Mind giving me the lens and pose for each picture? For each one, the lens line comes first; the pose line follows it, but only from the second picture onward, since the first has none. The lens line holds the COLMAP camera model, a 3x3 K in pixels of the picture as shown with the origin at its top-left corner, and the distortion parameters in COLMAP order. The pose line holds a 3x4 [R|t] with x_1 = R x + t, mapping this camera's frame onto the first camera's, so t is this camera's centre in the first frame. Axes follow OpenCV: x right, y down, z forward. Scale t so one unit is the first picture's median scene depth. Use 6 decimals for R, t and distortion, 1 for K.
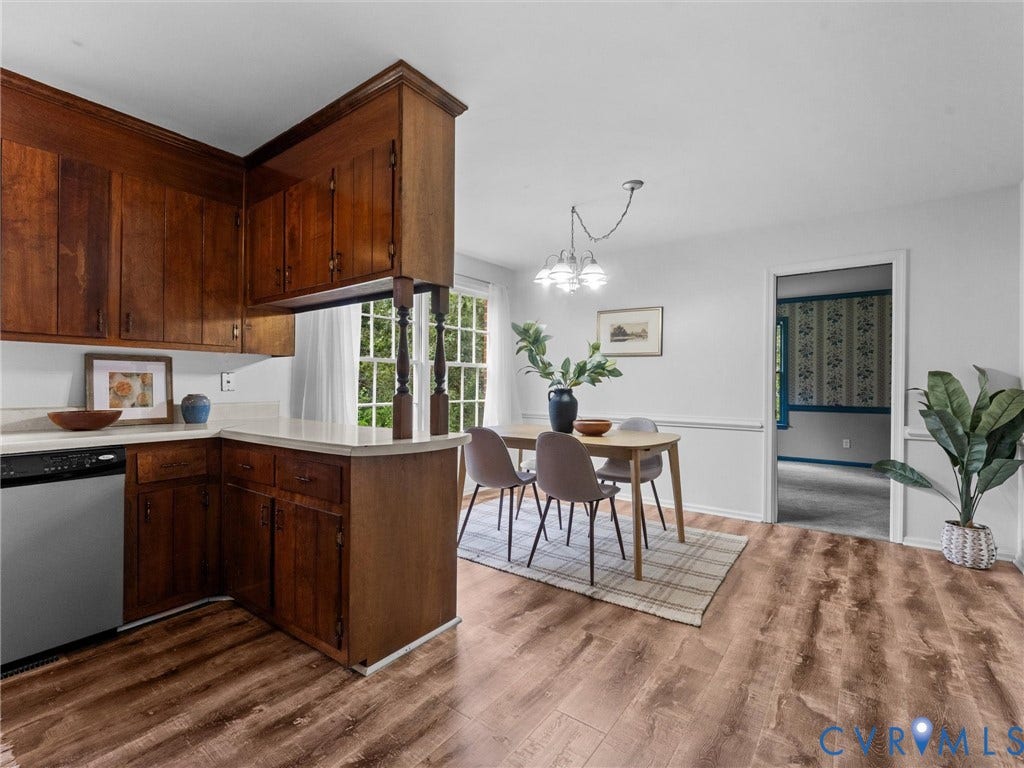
lens RADIAL K [[470.2, 0, 511.0], [0, 470.2, 384.7], [0, 0, 1]] dist [-0.001071, -0.000490]
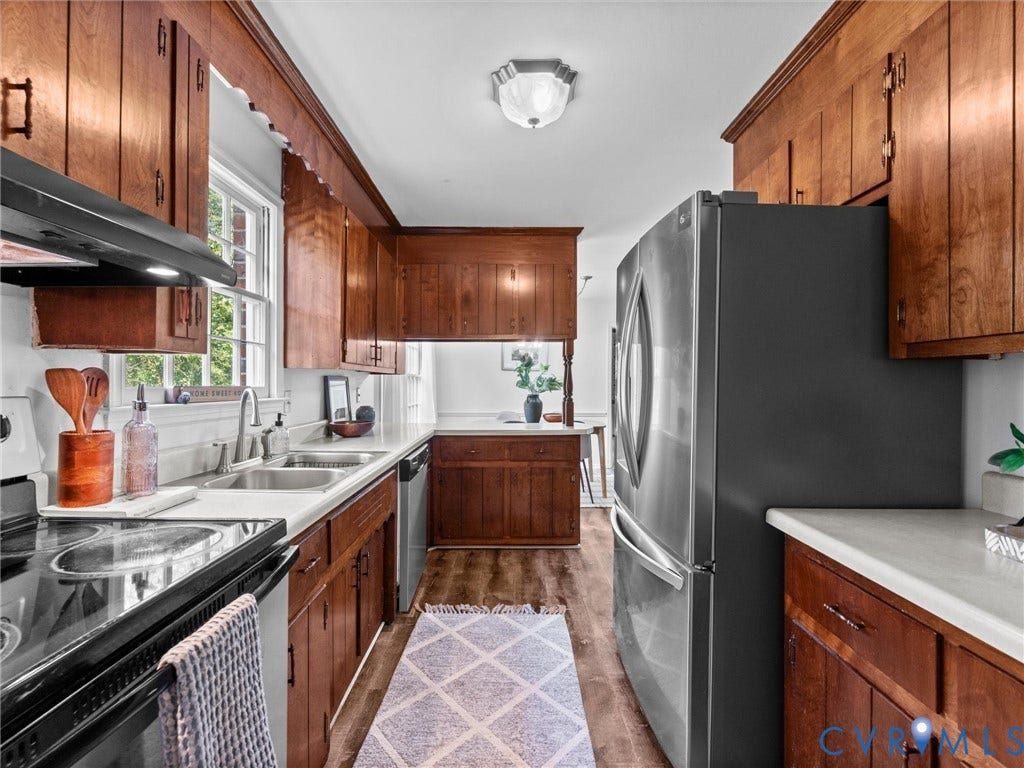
lens RADIAL K [[470.2, 0, 511.0], [0, 470.2, 384.7], [0, 0, 1]] dist [-0.001071, -0.000490]
pose [[0.795496, -0.006001, 0.605930, -1.069698], [0.002135, 0.999973, 0.007102, -0.043176], [-0.605956, -0.004356, 0.795487, -0.228552]]
